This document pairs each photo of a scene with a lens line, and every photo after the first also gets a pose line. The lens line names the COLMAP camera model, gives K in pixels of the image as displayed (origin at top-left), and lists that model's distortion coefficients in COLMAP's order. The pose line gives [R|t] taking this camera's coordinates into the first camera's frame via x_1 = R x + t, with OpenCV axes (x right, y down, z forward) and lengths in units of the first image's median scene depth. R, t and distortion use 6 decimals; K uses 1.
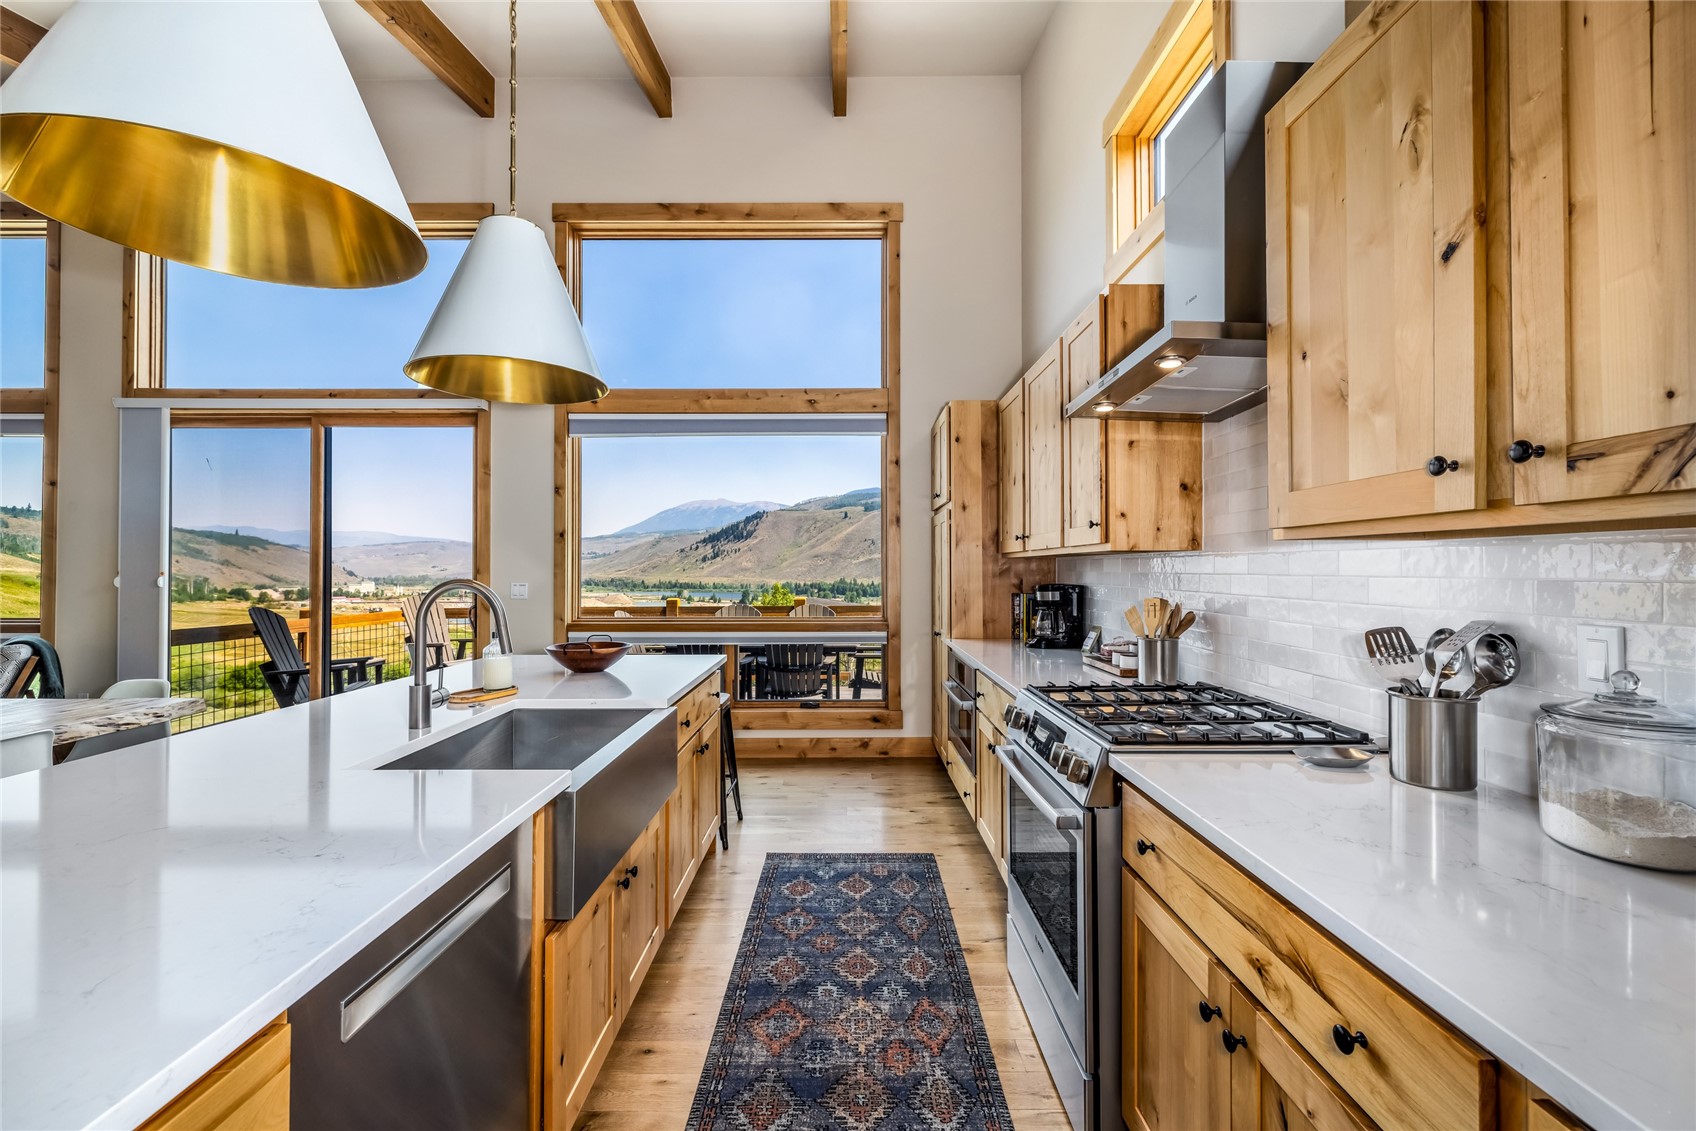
lens RADIAL K [[709.0, 0, 845.3], [0, 709.0, 557.6], [0, 0, 1]] dist [0.004417, -0.000562]
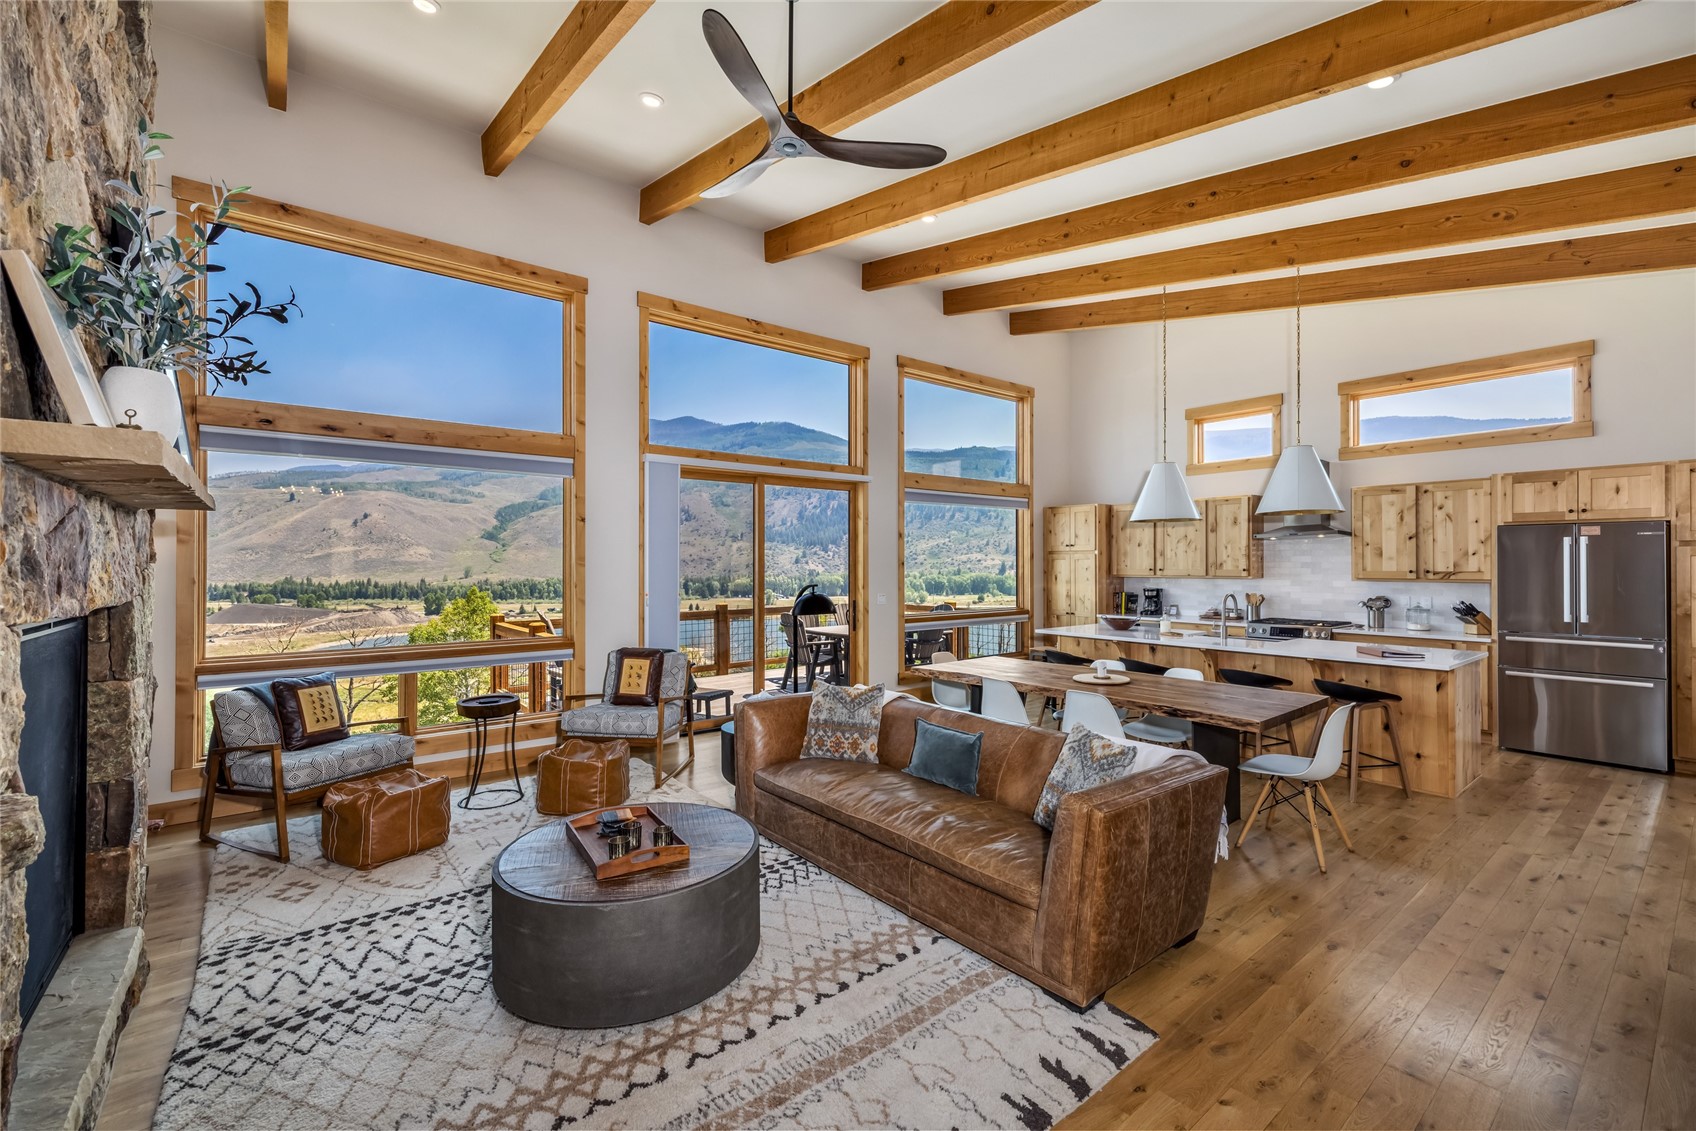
lens RADIAL K [[709.0, 0, 850.1], [0, 709.0, 559.5], [0, 0, 1]] dist [0.004417, -0.000562]
pose [[0.782476, 0.002573, 0.622676, -2.996185], [-0.008011, 0.999950, 0.005934, -0.099701], [-0.622630, -0.009631, 0.782457, -0.364237]]
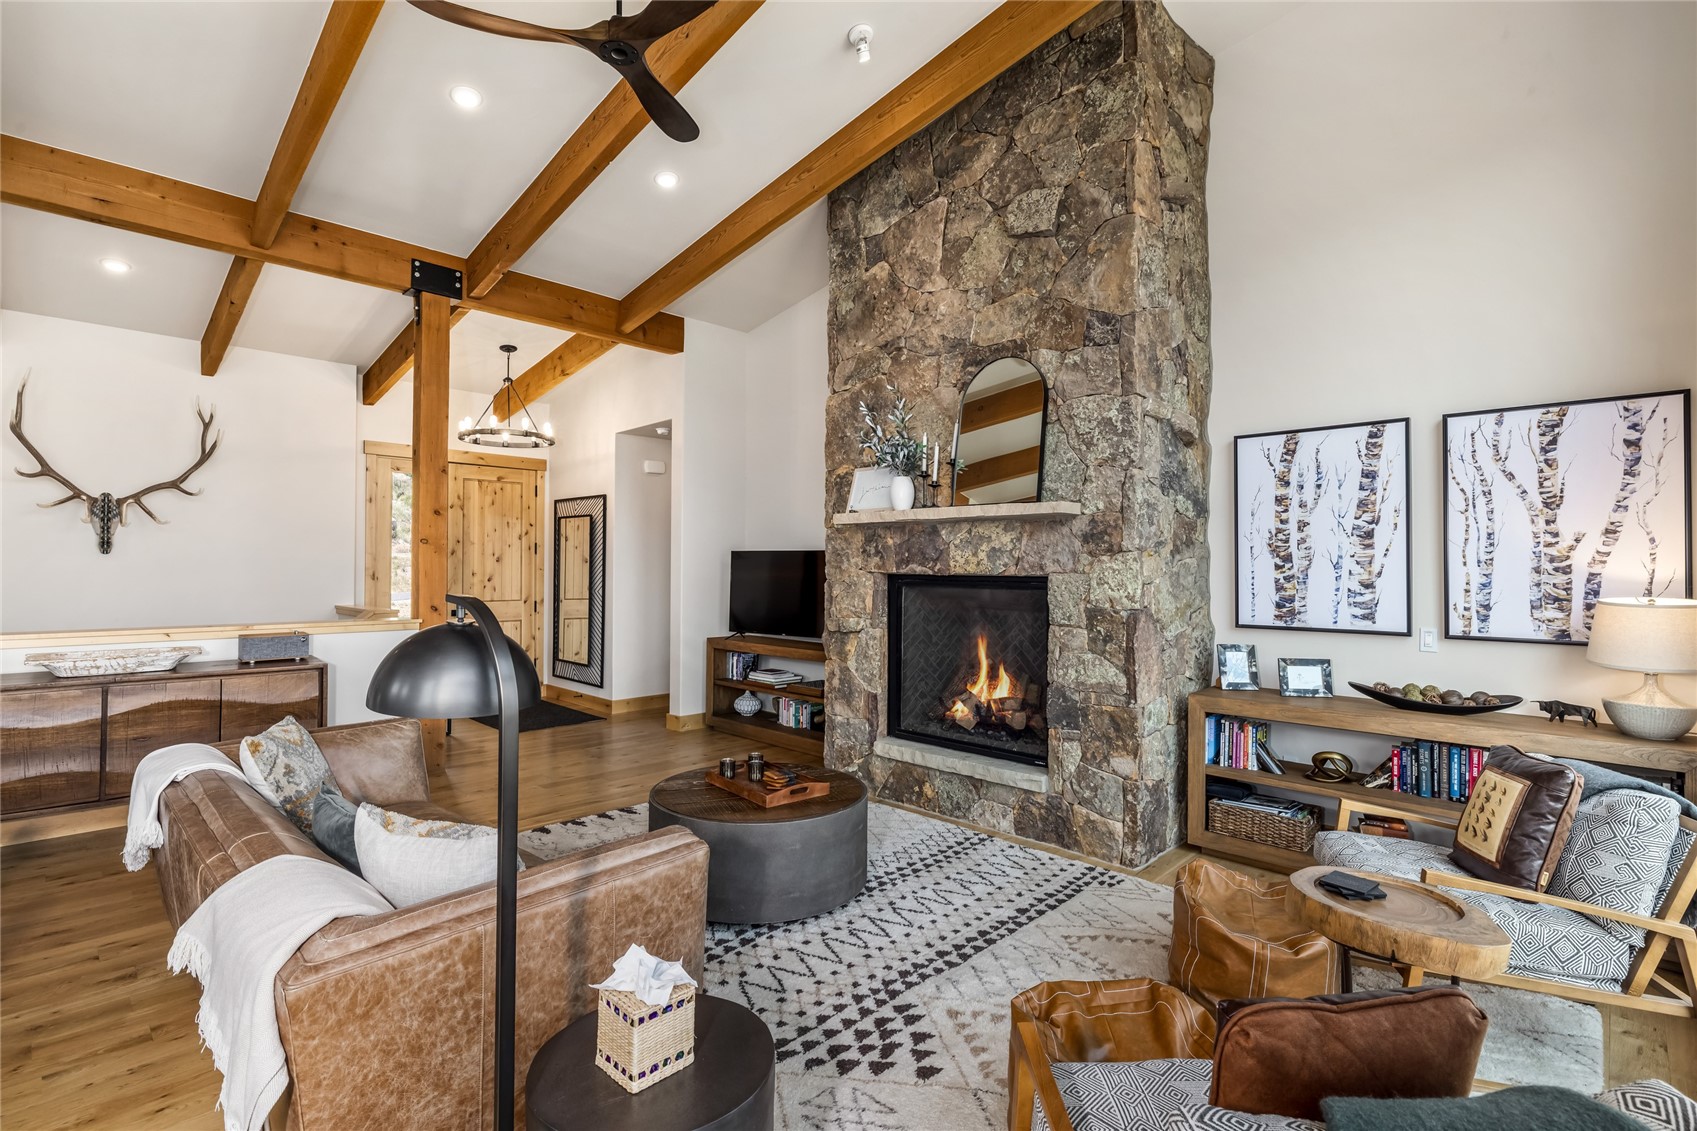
lens RADIAL K [[787.7, 0, 851.6], [0, 787.7, 559.2], [0, 0, 1]] dist [-0.005775, 0.001617]
pose [[-0.698763, -0.010460, -0.715277, -1.640568], [0.003969, 0.999821, -0.018499, -0.036043], [0.715342, -0.015765, -0.698596, 1.863935]]
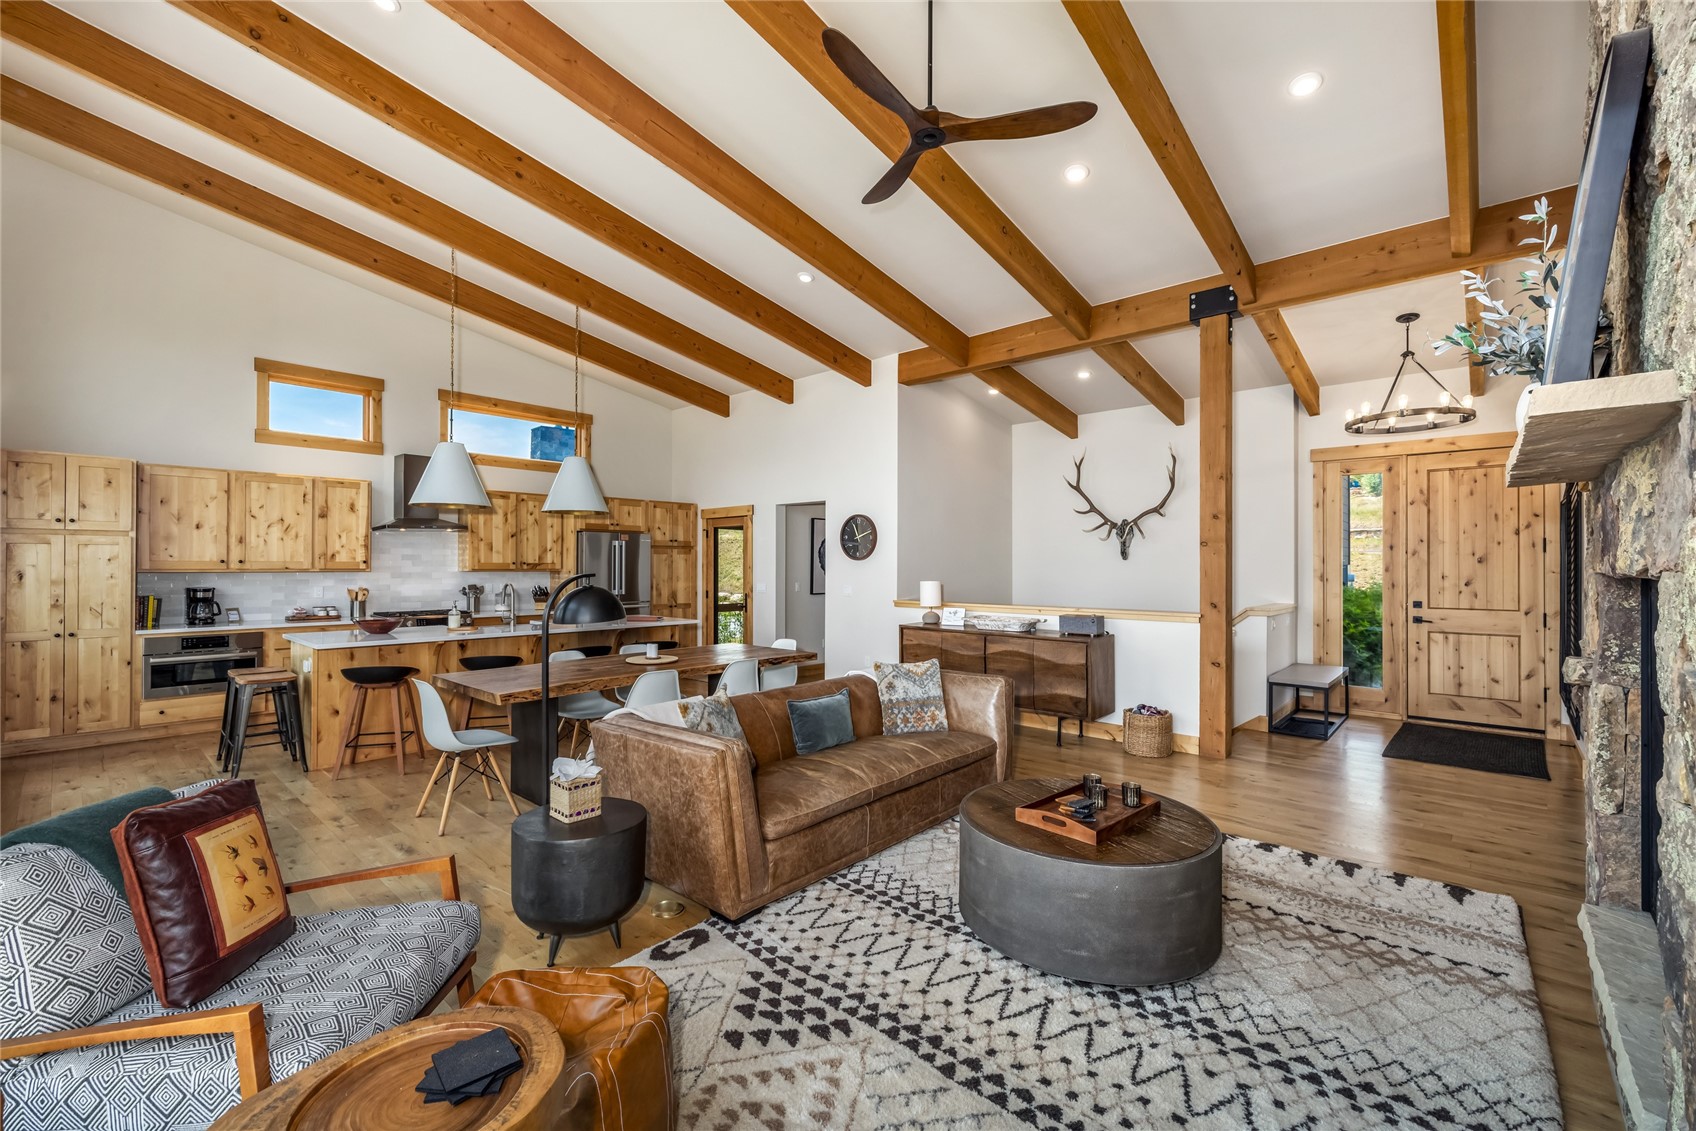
lens RADIAL K [[709.0, 0, 845.4], [0, 709.0, 564.6], [0, 0, 1]] dist [0.004417, -0.000562]
pose [[-0.738644, -0.000872, 0.674095, -3.055161], [-0.012728, 0.999839, -0.012654, -0.025741], [-0.673975, -0.017927, -0.738536, 1.838398]]
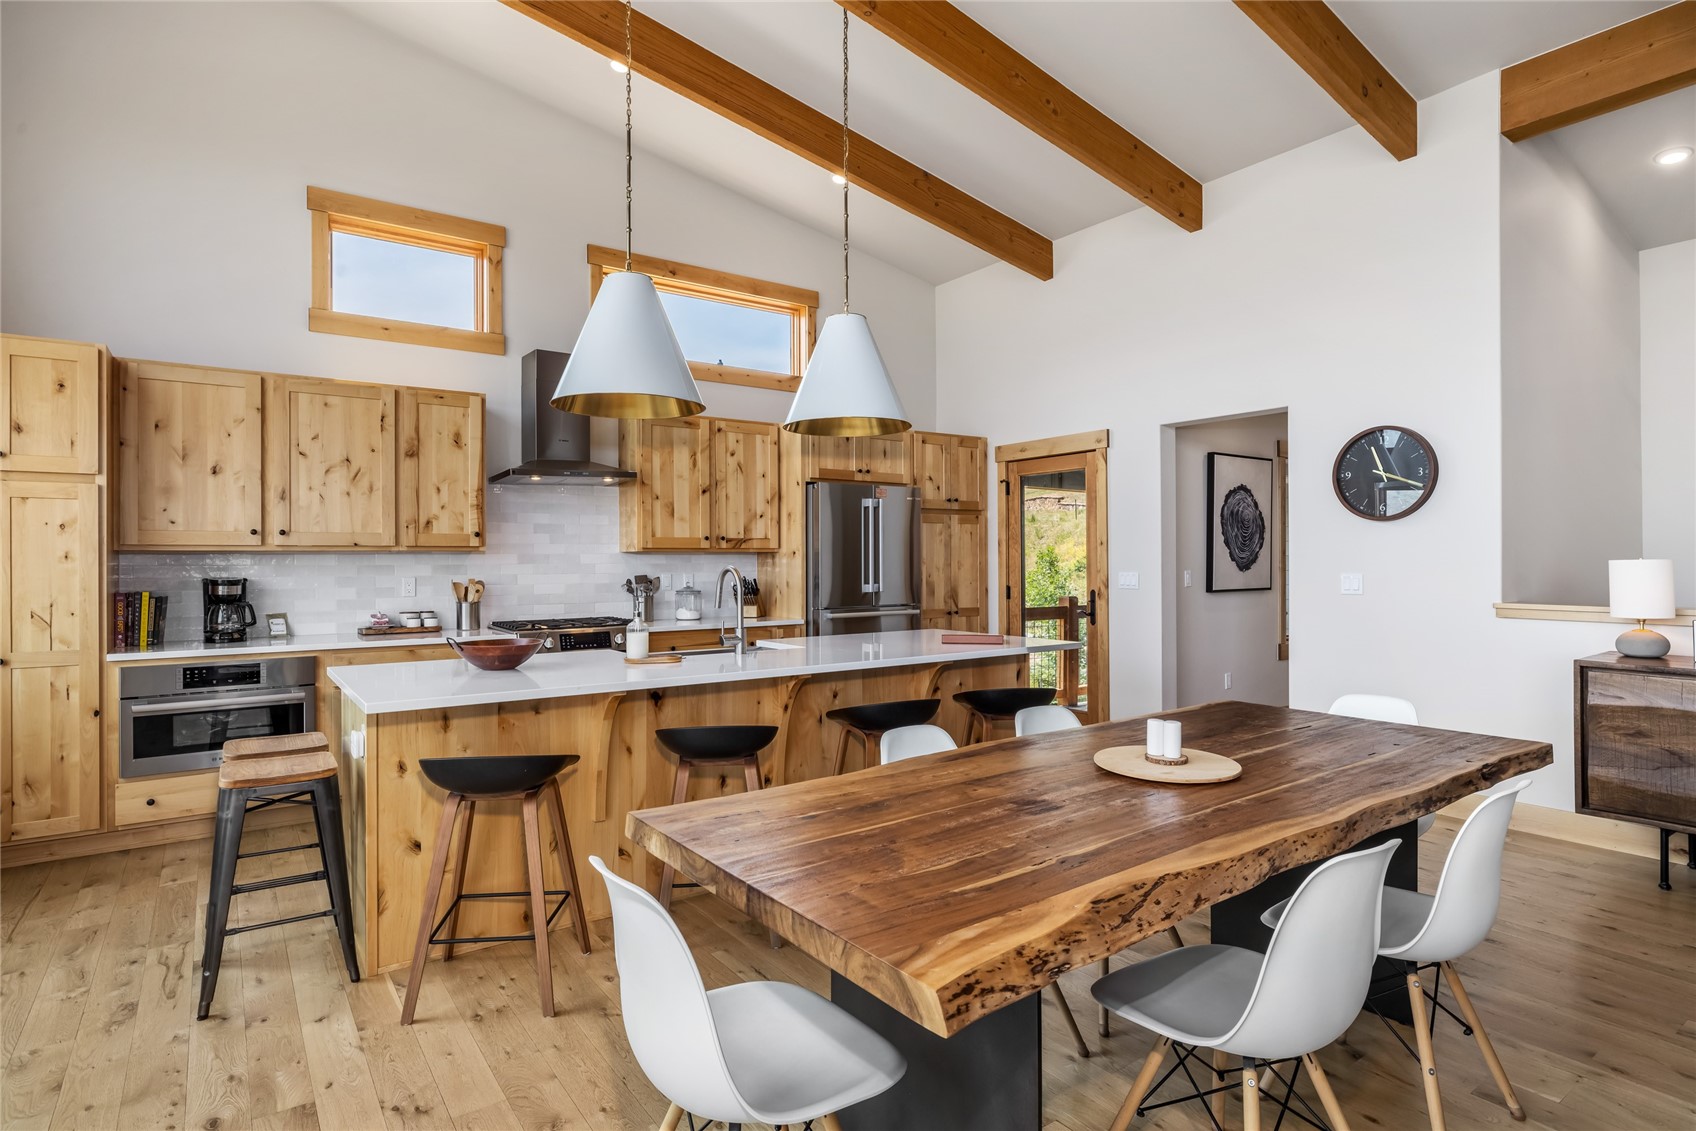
lens RADIAL K [[883.4, 0, 845.3], [0, 883.4, 560.4], [0, 0, 1]] dist [-0.000686, -0.001422]
pose [[-0.580445, 0.002939, 0.814294, -1.843040], [-0.007268, 0.999935, -0.008790, 0.025096], [-0.814267, -0.011021, -0.580386, 1.519775]]
